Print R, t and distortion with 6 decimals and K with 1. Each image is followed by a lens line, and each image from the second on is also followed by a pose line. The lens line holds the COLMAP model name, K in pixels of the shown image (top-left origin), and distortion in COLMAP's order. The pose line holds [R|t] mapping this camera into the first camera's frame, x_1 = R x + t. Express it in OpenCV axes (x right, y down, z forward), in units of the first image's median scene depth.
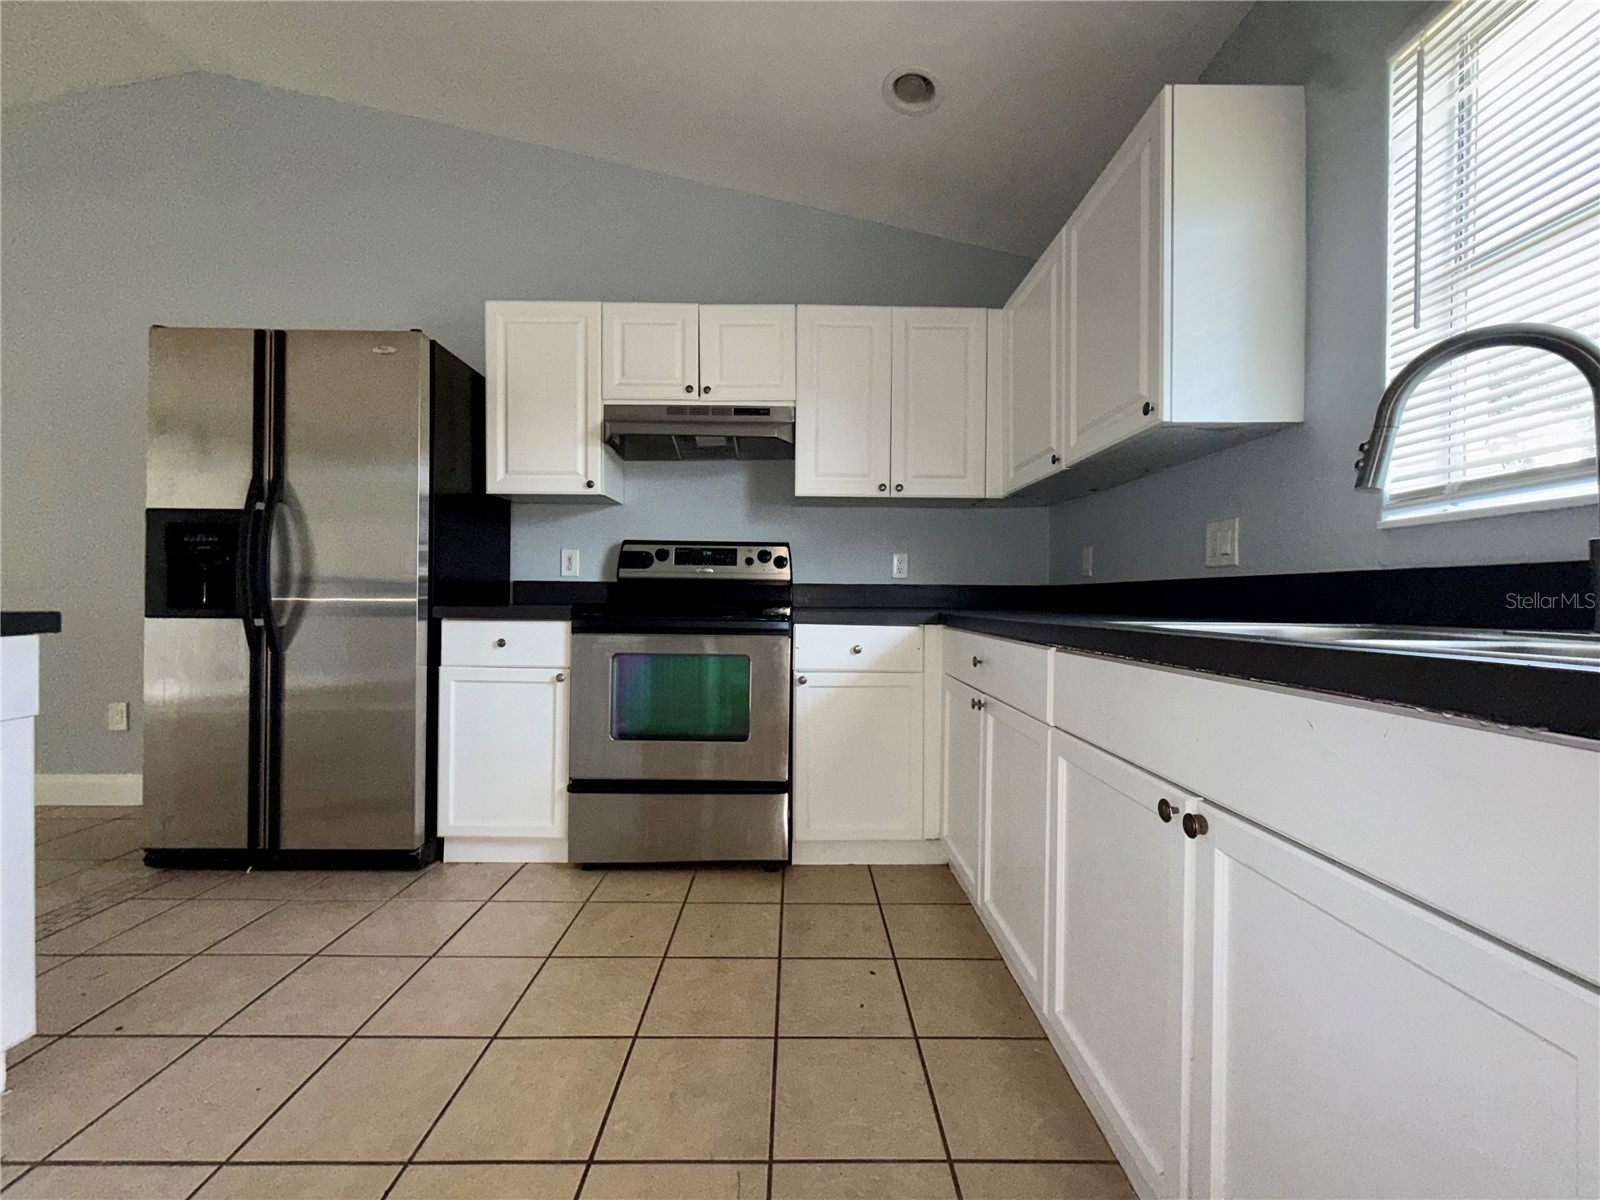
lens RADIAL K [[636.4, 0, 802.7], [0, 636.4, 600.7], [0, 0, 1]] dist [0.003969, 0.000243]
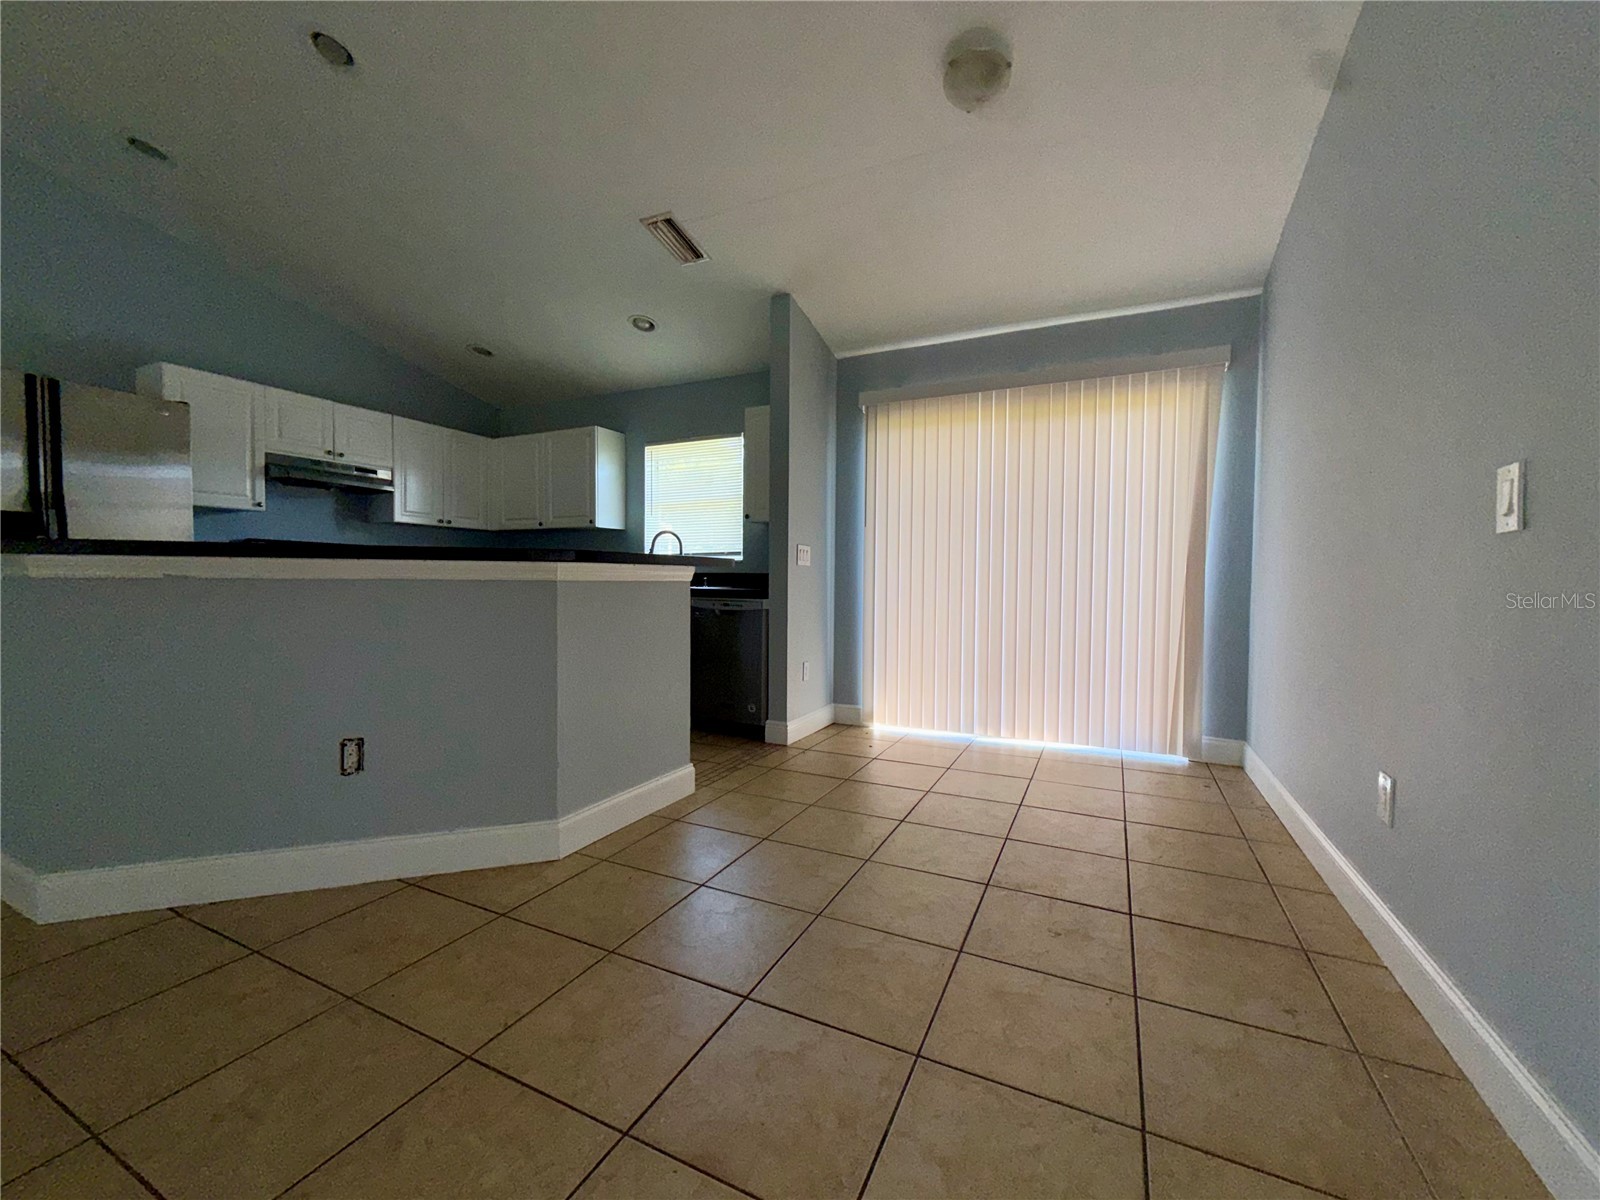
lens RADIAL K [[636.4, 0, 805.5], [0, 636.4, 601.8], [0, 0, 1]] dist [0.003969, 0.000243]
pose [[0.464609, -0.030206, 0.885001, -1.073641], [-0.000368, 0.999411, 0.034304, -0.002268], [-0.885516, -0.016264, 0.464324, -0.866281]]
